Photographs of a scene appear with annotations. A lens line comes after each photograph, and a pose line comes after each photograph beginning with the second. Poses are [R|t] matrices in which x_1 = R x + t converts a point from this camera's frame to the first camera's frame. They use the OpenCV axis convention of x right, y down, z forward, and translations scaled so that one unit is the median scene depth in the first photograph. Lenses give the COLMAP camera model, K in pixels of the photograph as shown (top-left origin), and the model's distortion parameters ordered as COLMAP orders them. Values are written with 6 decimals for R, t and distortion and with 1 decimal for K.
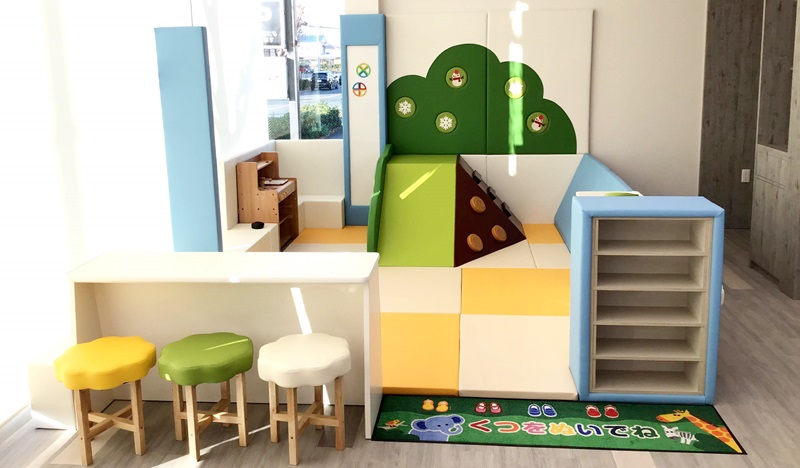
lens RADIAL K [[768.6, 0, 400.0], [0, 768.6, 234.0], [0, 0, 1]] dist [0.006145, 0.002309]
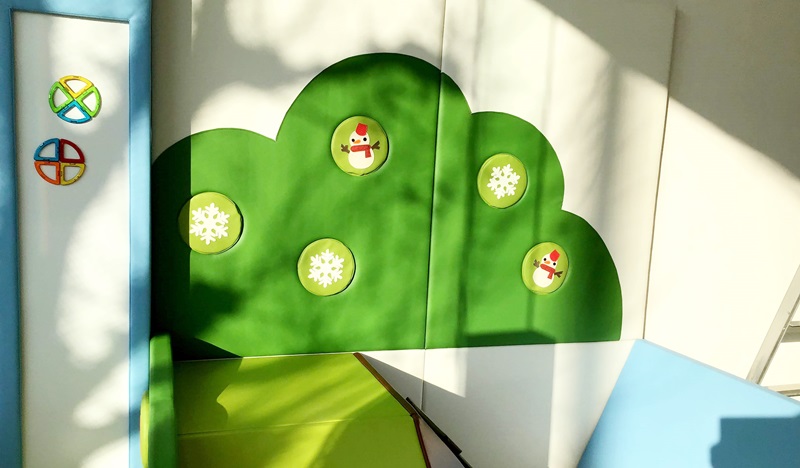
lens RADIAL K [[703.3, 0, 399.7], [0, 703.3, 259.4], [0, 0, 1]] dist [-0.001556, 0.004461]
pose [[0.916007, 0.002605, 0.401155, -0.041344], [0.029017, 0.996929, -0.072732, -0.125948], [-0.400113, 0.078264, 0.913118, 0.697683]]
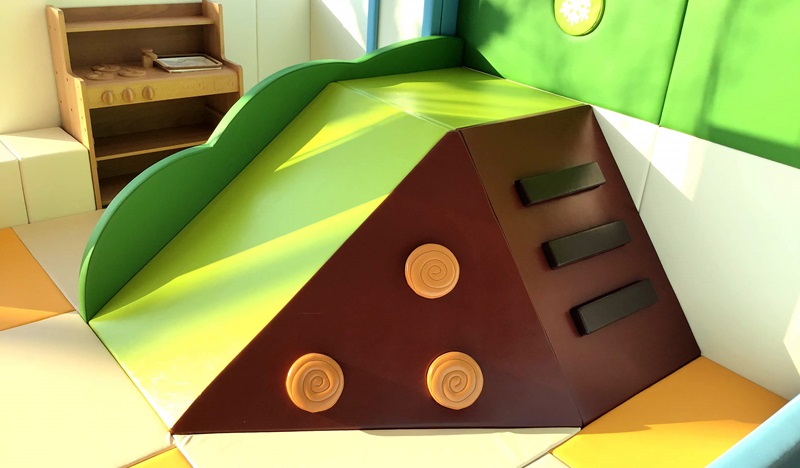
lens RADIAL K [[703.3, 0, 399.7], [0, 703.3, 259.4], [0, 0, 1]] dist [-0.001556, 0.004461]
pose [[0.676689, 0.393503, -0.622292, 0.252795], [-0.239965, 0.916919, 0.318867, -0.123313], [0.696066, -0.066445, 0.714896, 0.723038]]
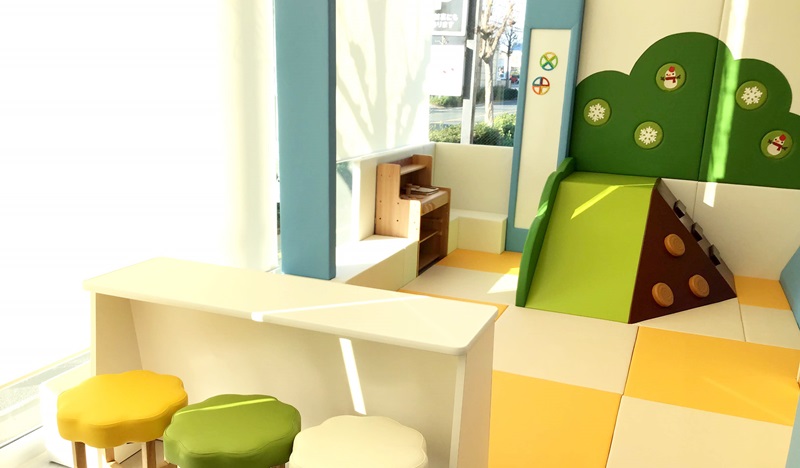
lens RADIAL K [[724.5, 0, 398.6], [0, 724.5, 286.3], [0, 0, 1]] dist [0.118550, -0.244403]
pose [[0.955368, 0.132088, -0.264244, 0.035471], [-0.116362, 0.990418, 0.074377, -0.019163], [0.271536, -0.040310, 0.961584, 0.211955]]
